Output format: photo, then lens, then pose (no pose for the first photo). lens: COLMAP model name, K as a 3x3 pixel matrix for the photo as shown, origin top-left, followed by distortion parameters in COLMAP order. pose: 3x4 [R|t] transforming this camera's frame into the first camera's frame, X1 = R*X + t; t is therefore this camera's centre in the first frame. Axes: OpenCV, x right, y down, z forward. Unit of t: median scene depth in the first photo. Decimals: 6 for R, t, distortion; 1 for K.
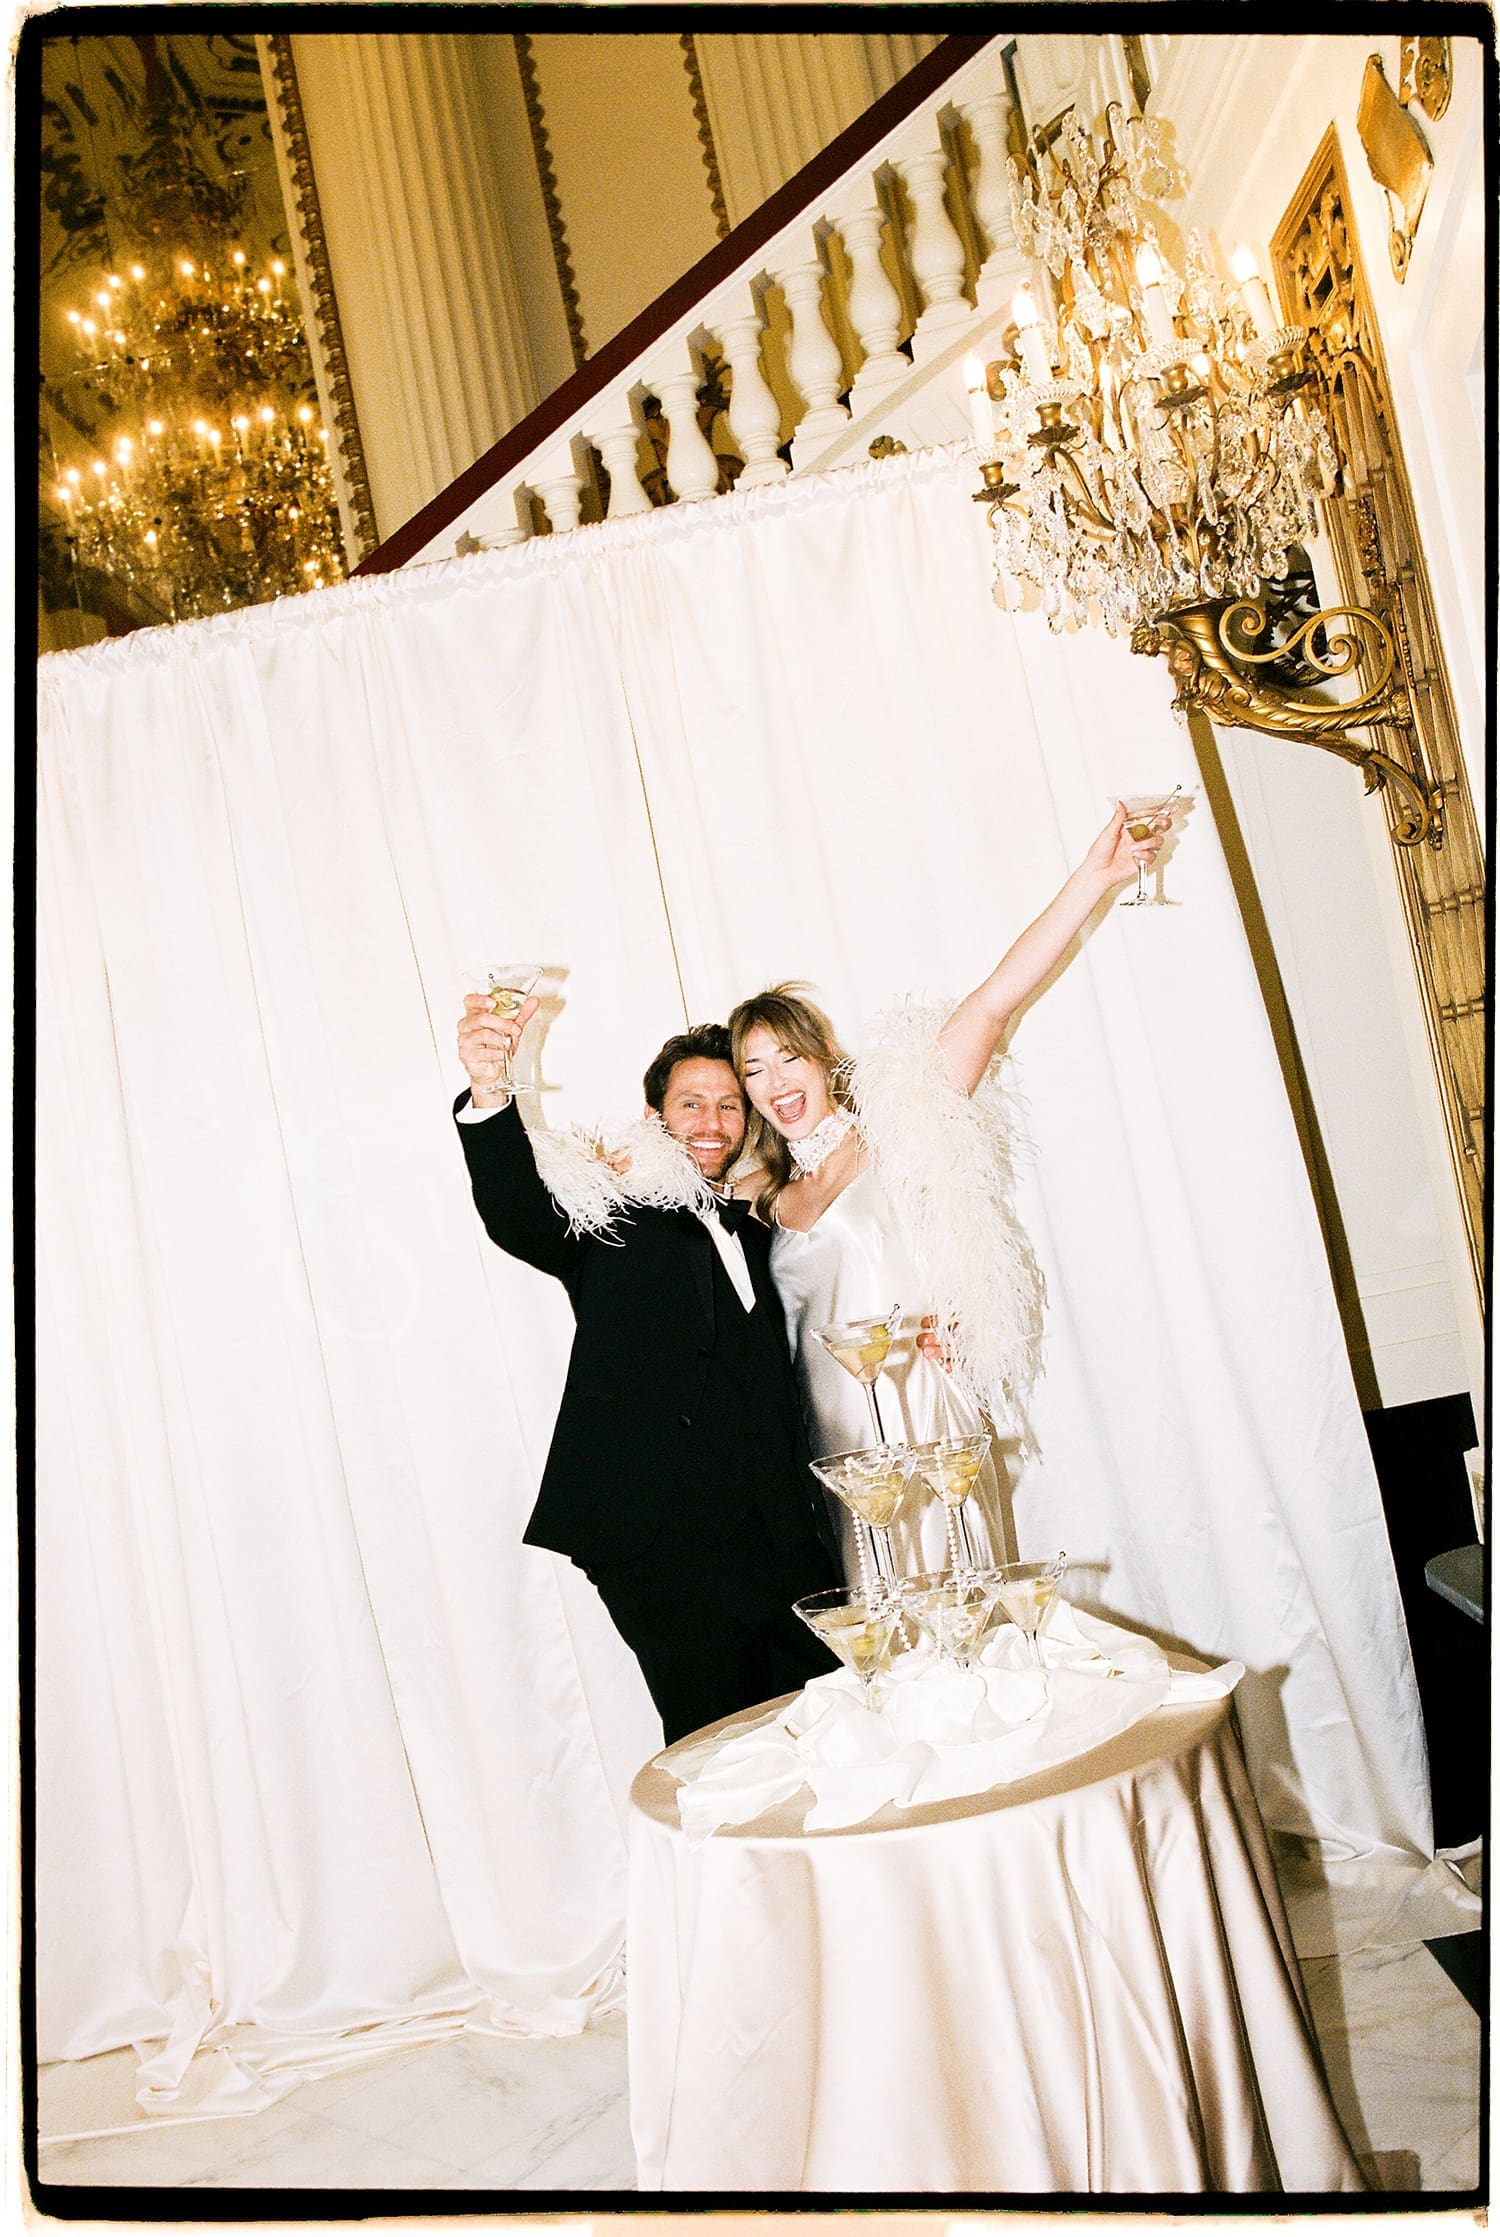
lens RADIAL K [[2246.4, 0, 743.2], [0, 2246.4, 1061.9], [0, 0, 1]] dist [-0.016219, 0.095230]
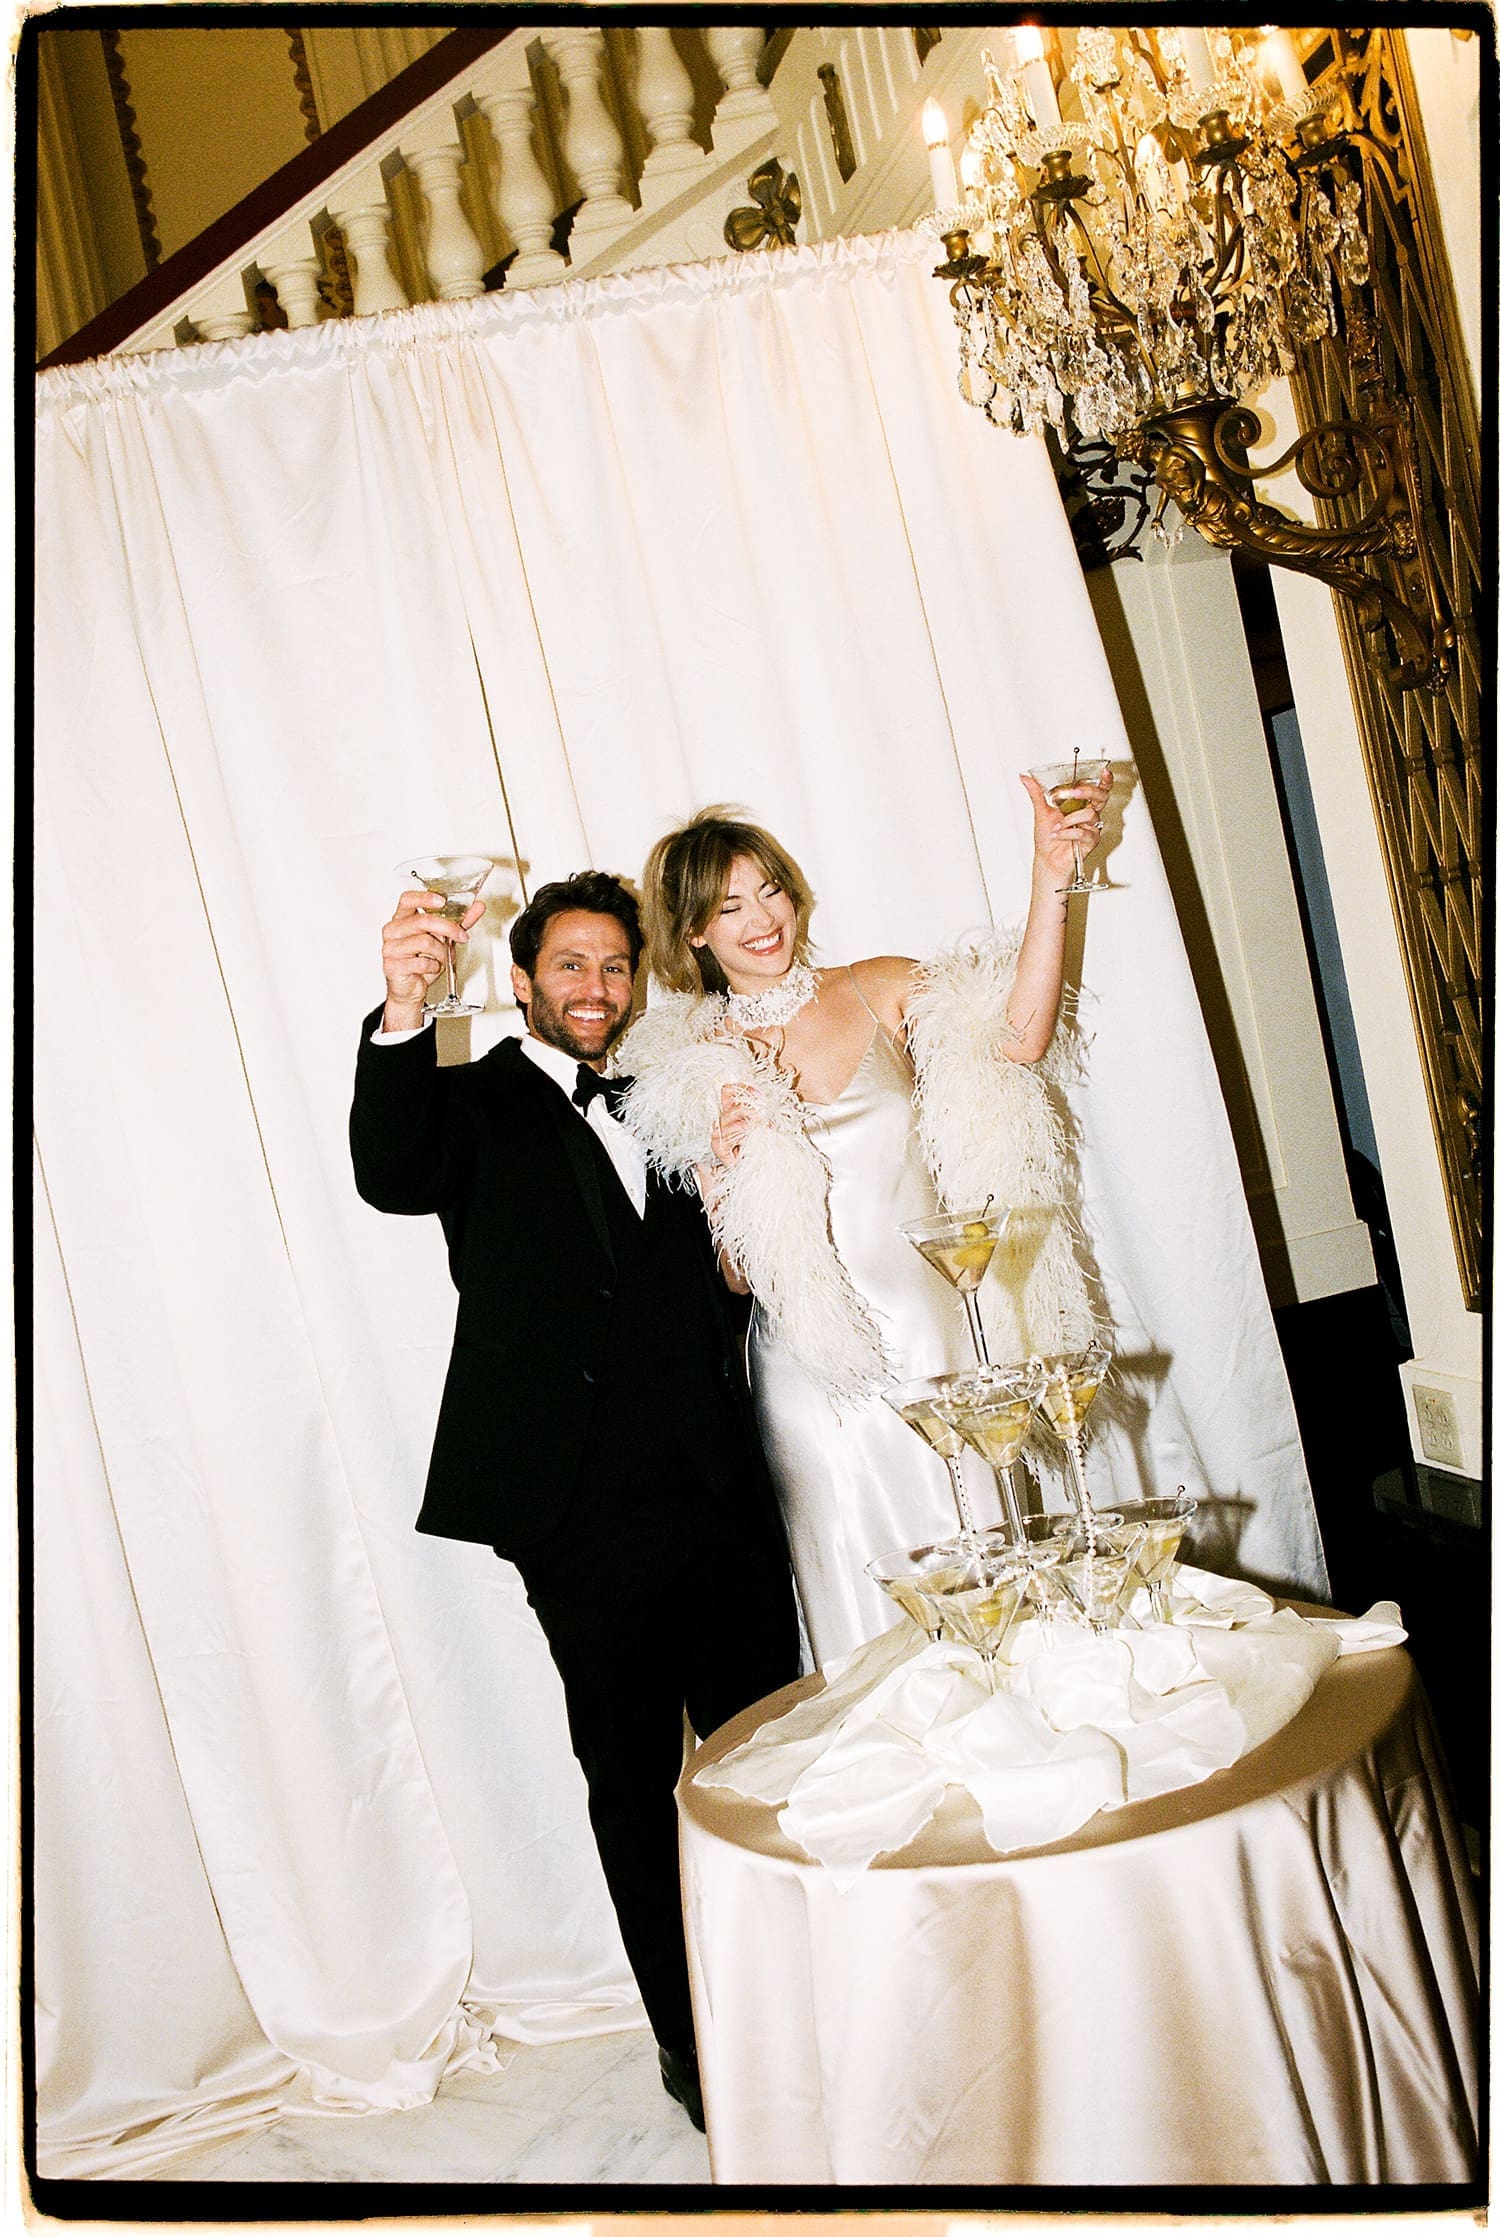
lens RADIAL K [[2246.4, 0, 743.2], [0, 2246.4, 1061.9], [0, 0, 1]] dist [-0.016219, 0.095230]
pose [[0.972230, -0.008102, 0.233889, -0.143385], [0.005027, 0.999893, 0.013743, 0.031640], [-0.233975, -0.012185, 0.972166, 0.152571]]
